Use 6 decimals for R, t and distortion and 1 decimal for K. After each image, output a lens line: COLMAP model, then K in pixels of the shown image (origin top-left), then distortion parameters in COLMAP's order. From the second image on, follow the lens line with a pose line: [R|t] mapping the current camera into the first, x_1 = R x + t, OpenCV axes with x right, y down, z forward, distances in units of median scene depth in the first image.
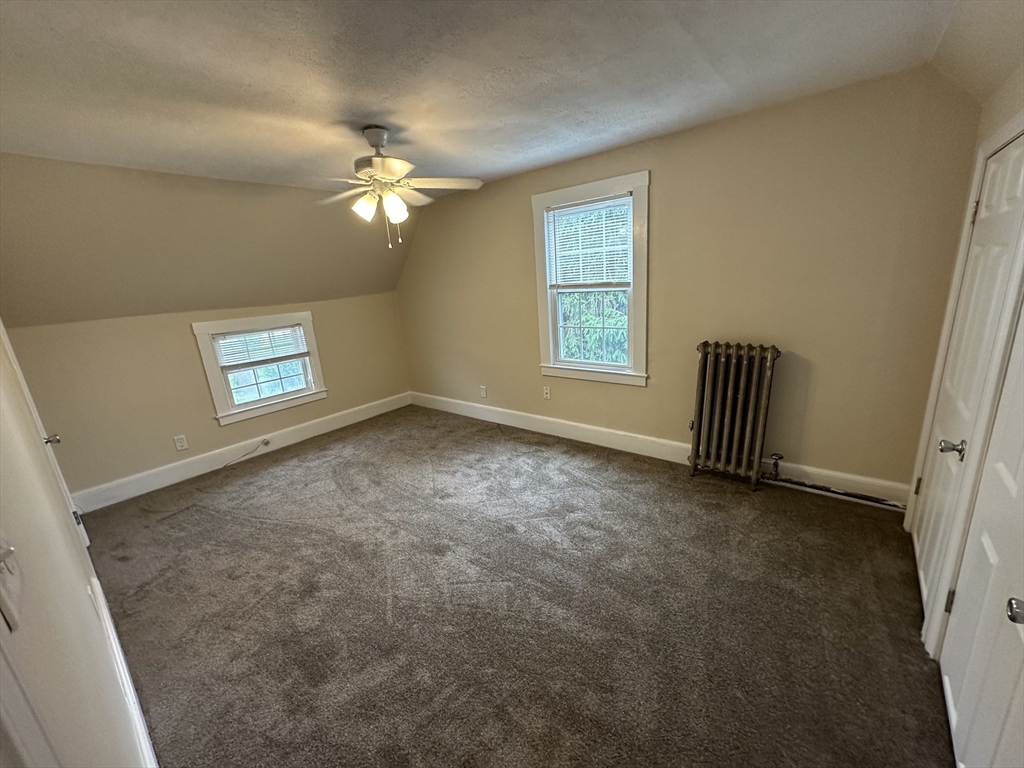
lens RADIAL K [[407.0, 0, 512.0], [0, 407.0, 384.0], [0, 0, 1]] dist [-0.001052, -0.000130]
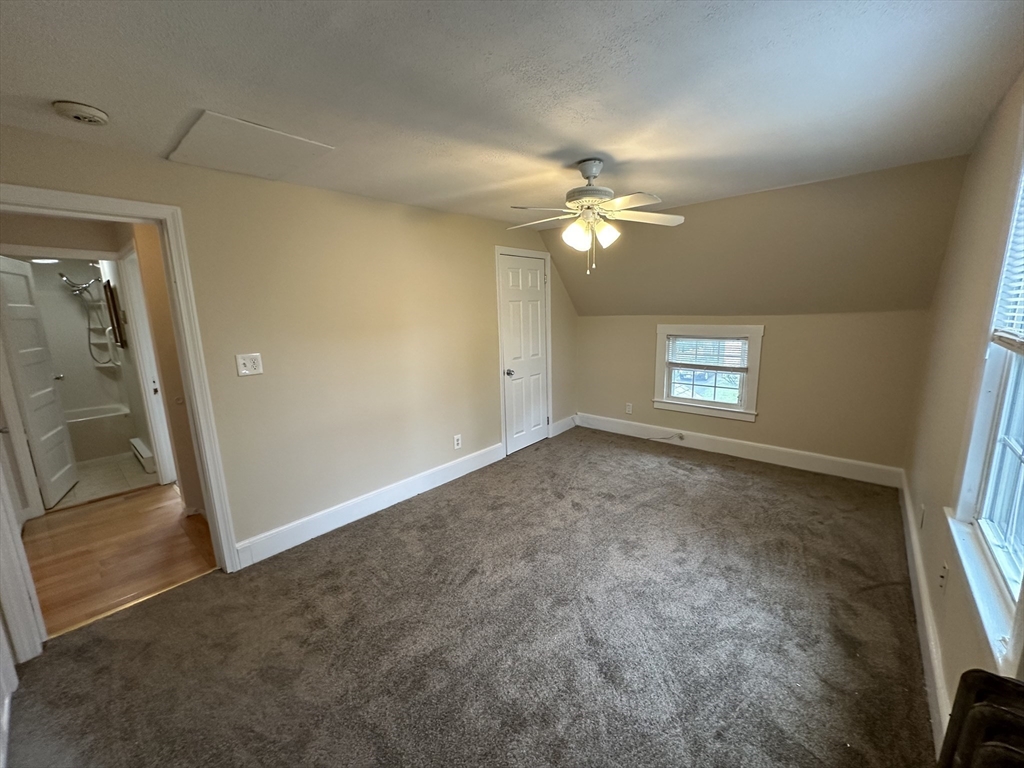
lens RADIAL K [[407.0, 0, 512.0], [0, 407.0, 384.0], [0, 0, 1]] dist [-0.001052, -0.000130]
pose [[-0.026118, 0.252305, -0.967295, 0.493402], [-0.227245, 0.940794, 0.251529, -0.185112], [0.973487, 0.226382, 0.032764, 0.541590]]
